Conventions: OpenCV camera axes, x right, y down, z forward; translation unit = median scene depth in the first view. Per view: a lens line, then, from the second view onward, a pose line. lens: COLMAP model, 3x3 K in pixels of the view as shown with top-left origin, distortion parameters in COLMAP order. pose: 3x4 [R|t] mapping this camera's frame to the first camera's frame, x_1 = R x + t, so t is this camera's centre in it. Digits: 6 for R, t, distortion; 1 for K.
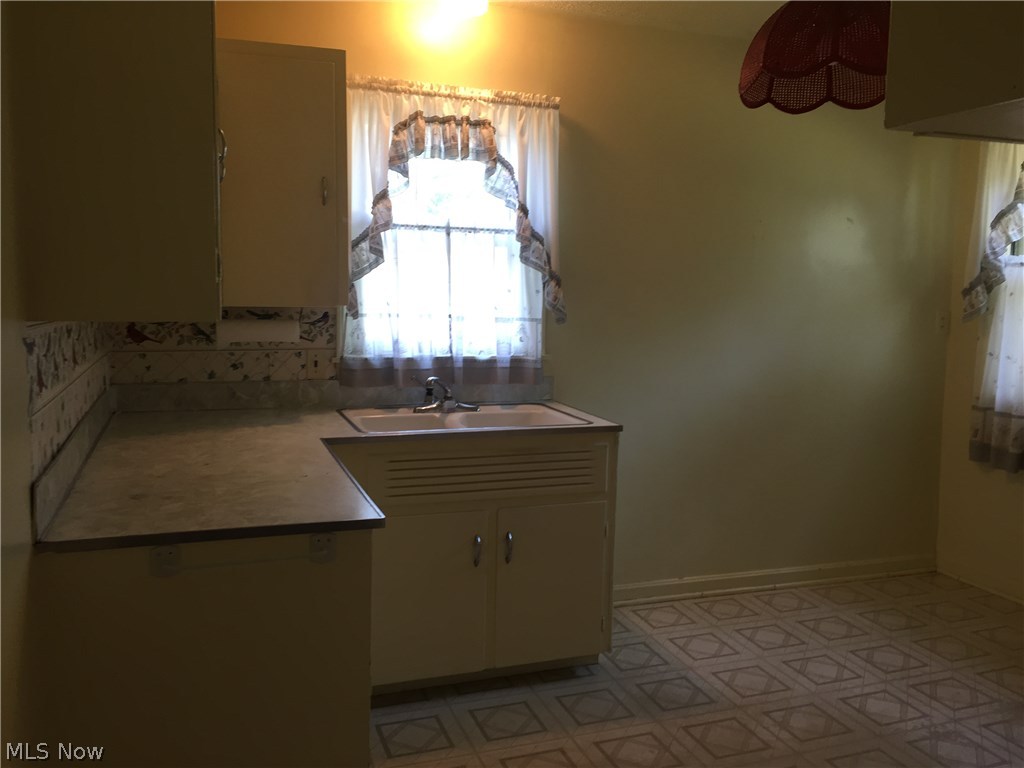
lens RADIAL K [[873.9, 0, 510.1], [0, 873.9, 385.1], [0, 0, 1]] dist [0.079595, -0.099303]
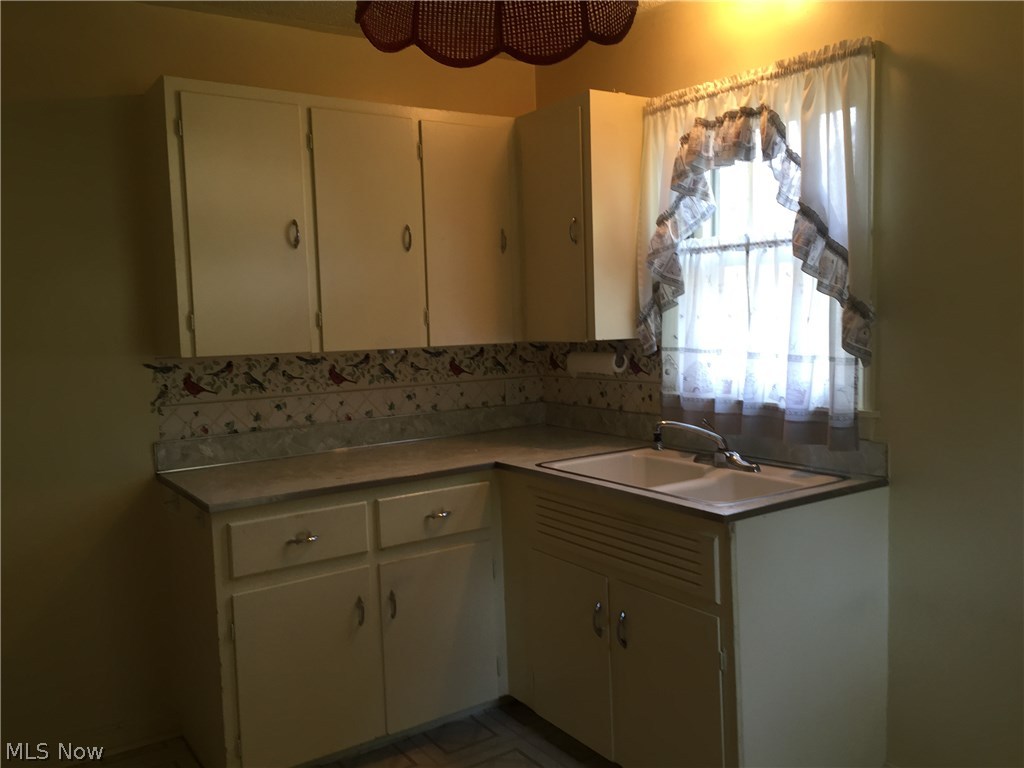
lens RADIAL K [[873.9, 0, 509.8], [0, 873.9, 381.8], [0, 0, 1]] dist [0.079595, -0.099303]
pose [[0.238972, 0.058674, -0.969252, 0.697486], [-0.058110, 0.997248, 0.046042, -0.078101], [0.969286, 0.045320, 0.241724, 0.603439]]
